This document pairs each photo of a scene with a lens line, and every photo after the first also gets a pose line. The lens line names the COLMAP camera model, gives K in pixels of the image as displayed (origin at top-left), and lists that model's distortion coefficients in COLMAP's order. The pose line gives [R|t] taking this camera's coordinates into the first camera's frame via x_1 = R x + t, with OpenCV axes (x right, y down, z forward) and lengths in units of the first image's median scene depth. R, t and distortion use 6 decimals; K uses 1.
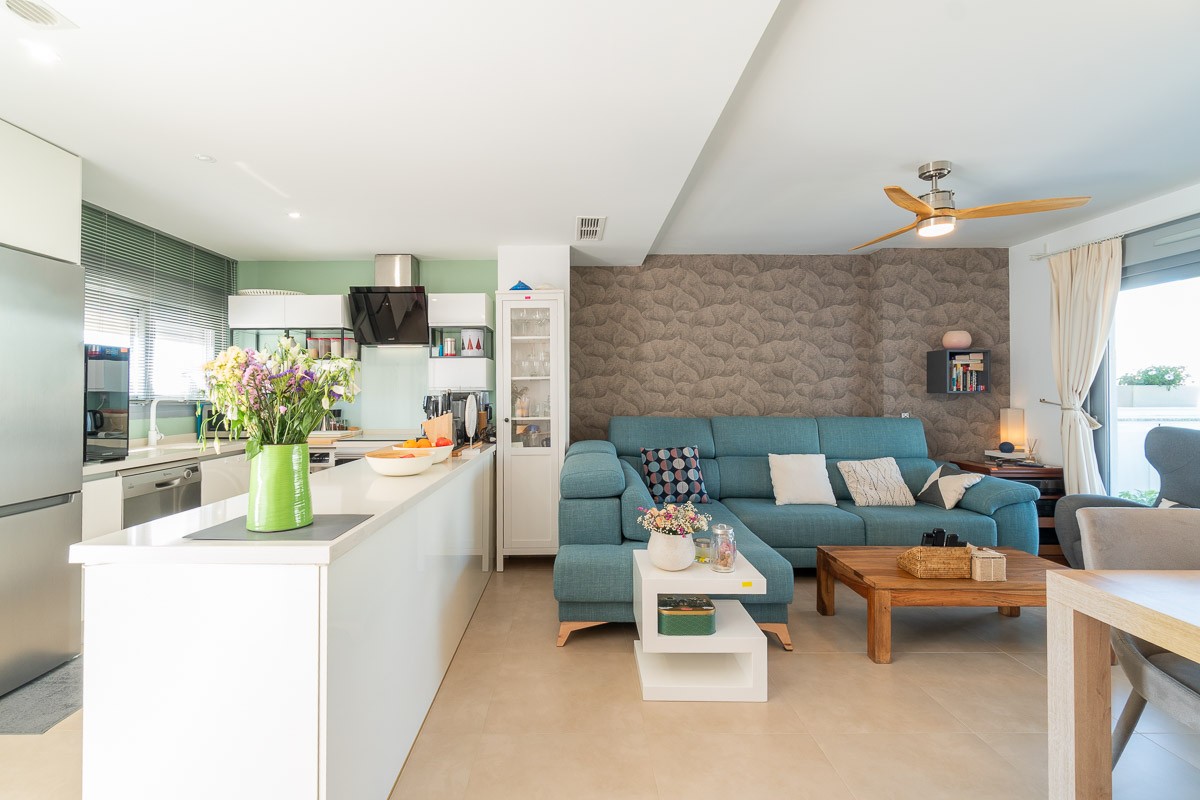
lens RADIAL K [[530.8, 0, 570.2], [0, 530.8, 388.0], [0, 0, 1]] dist [0.001596, -0.000241]
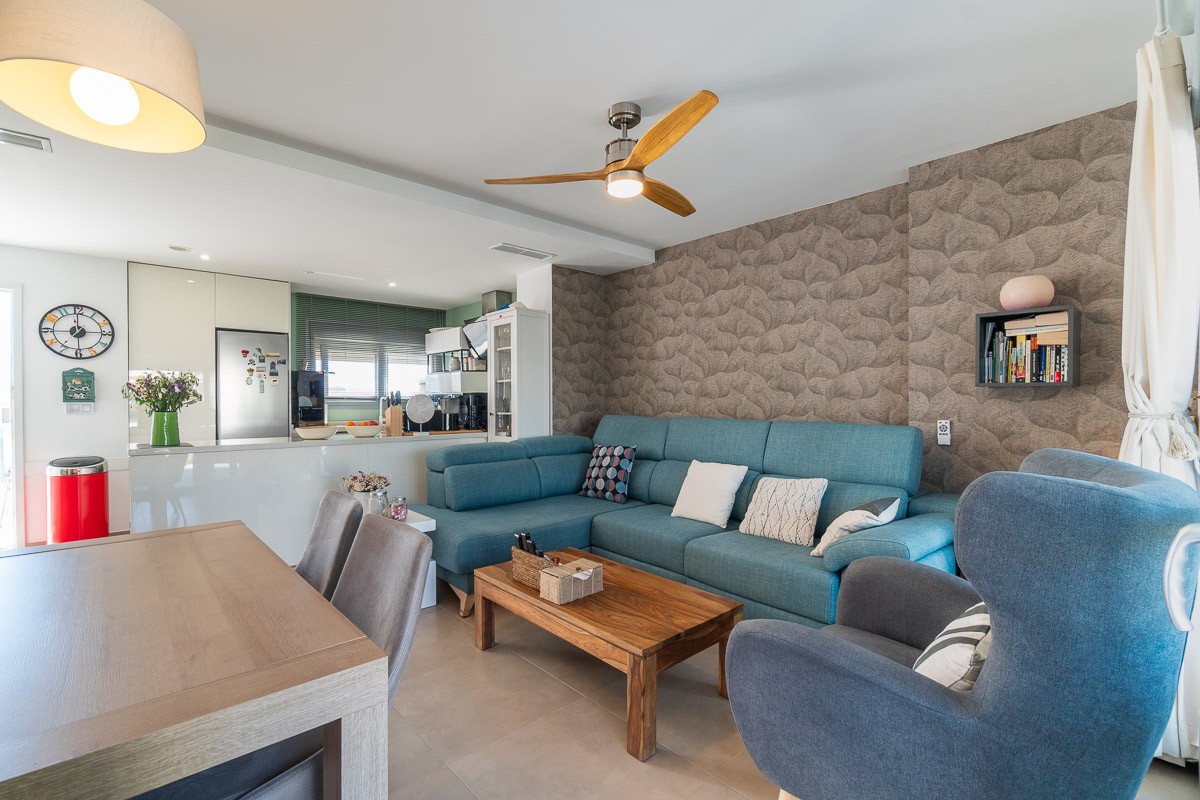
lens RADIAL K [[522.1, 0, 584.1], [0, 522.1, 412.3], [0, 0, 1]] dist [-0.002070, 0.000381]
pose [[0.673330, 0.017714, -0.739130, 0.838835], [0.009438, 0.999426, 0.032550, 0.014646], [0.739282, -0.028893, 0.672776, 0.272727]]
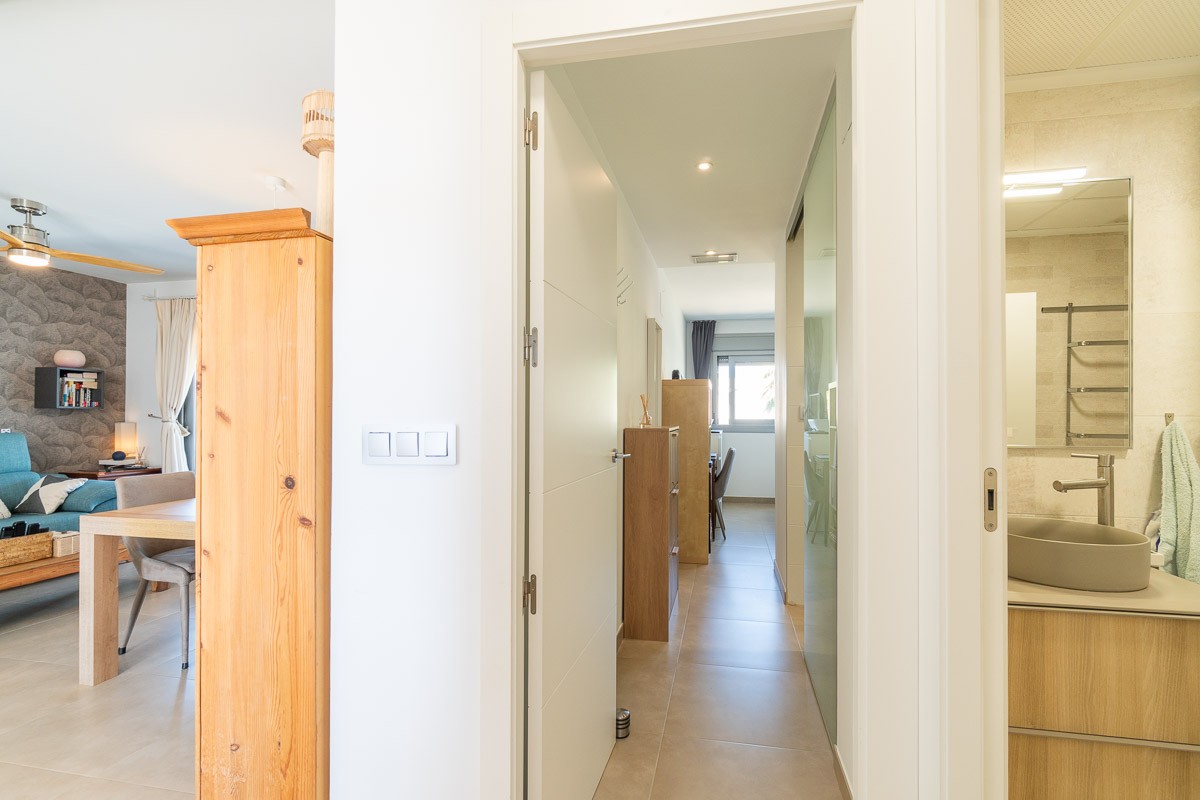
lens RADIAL K [[532.1, 0, 630.1], [0, 532.1, 412.0], [0, 0, 1]] dist [-0.003023, -0.000689]
pose [[0.173735, 0.008022, 0.984760, -0.127505], [-0.013748, 0.999889, -0.005719, 0.007427], [-0.984696, -0.012544, 0.173826, -0.301331]]
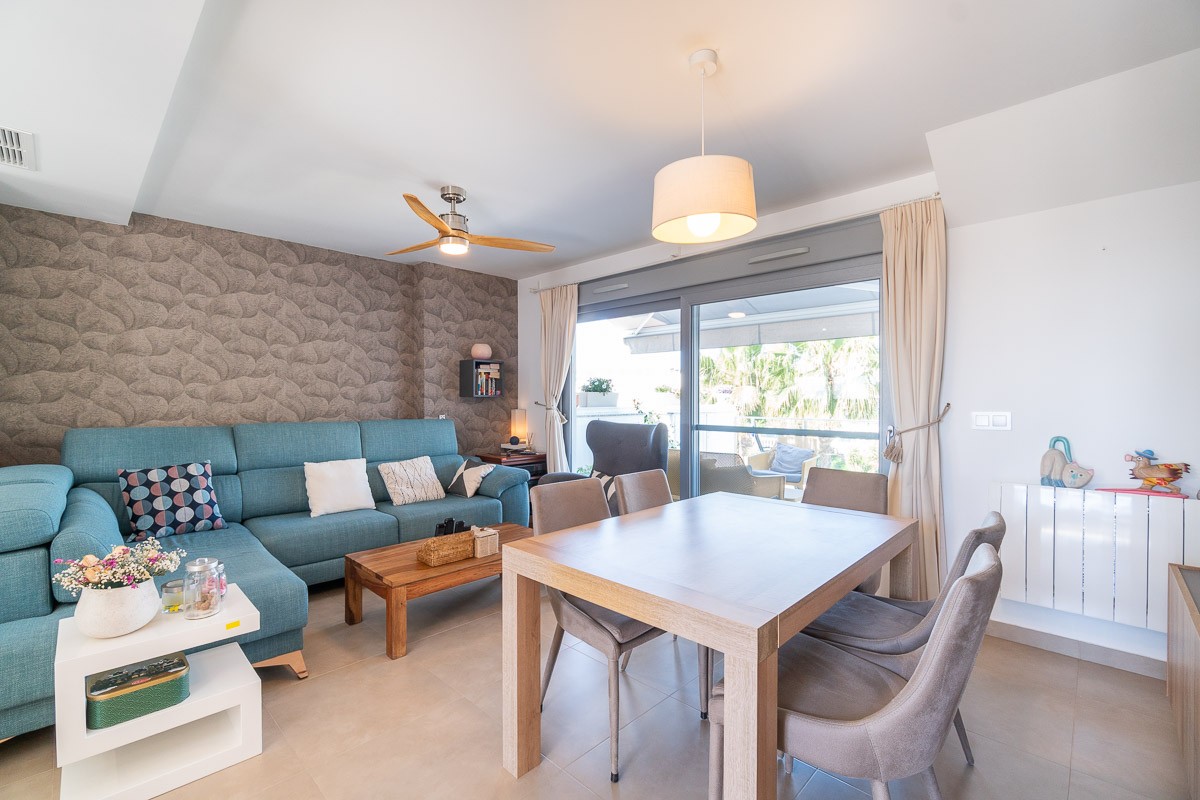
lens RADIAL K [[521.5, 0, 593.4], [0, 521.5, 401.0], [0, 0, 1]] dist [-0.009260, 0.000089]
pose [[0.694975, -0.003489, 0.719025, 0.071571], [-0.007204, 0.999904, 0.011814, 0.003536], [-0.718998, -0.013390, 0.694884, 0.019763]]
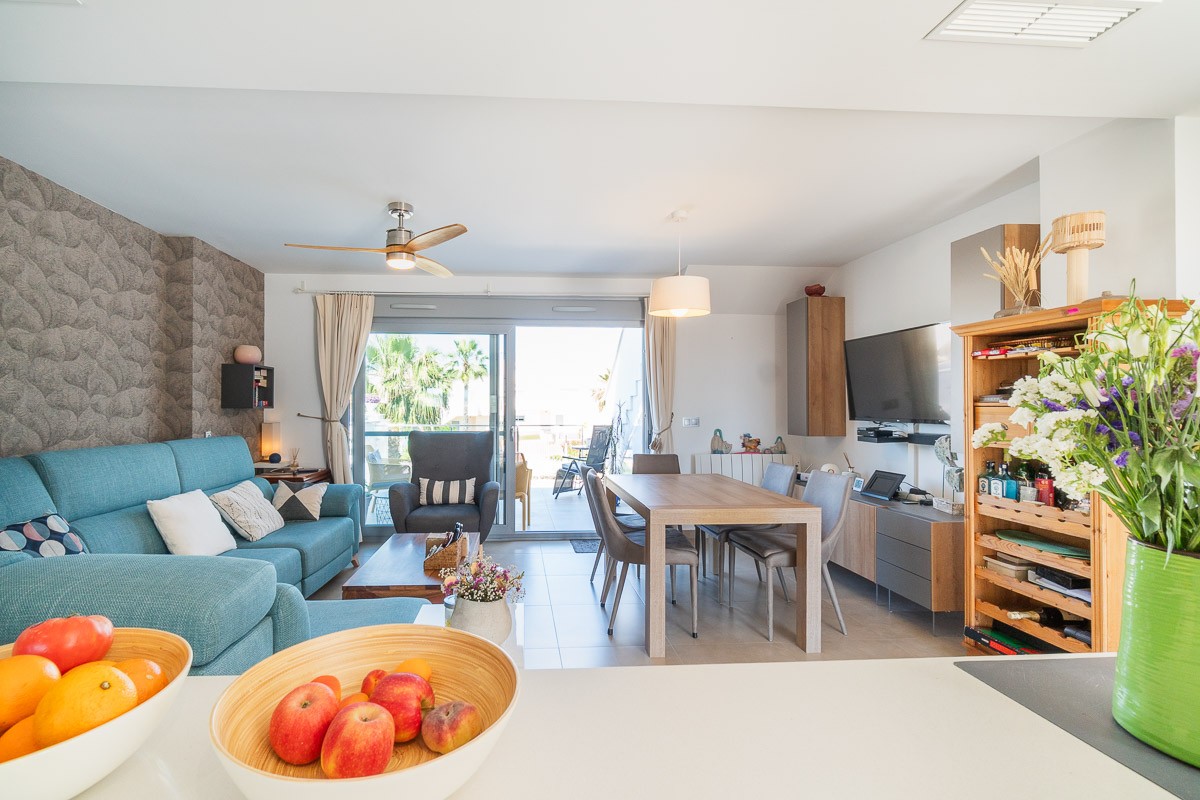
lens RADIAL K [[533.9, 0, 540.1], [0, 533.9, 404.8], [0, 0, 1]] dist [-0.002785, -0.000161]
pose [[-0.052775, 0.002539, 0.998603, -0.301001], [-0.012784, 0.999913, -0.003218, -0.000749], [-0.998525, -0.012936, -0.052738, 0.516484]]
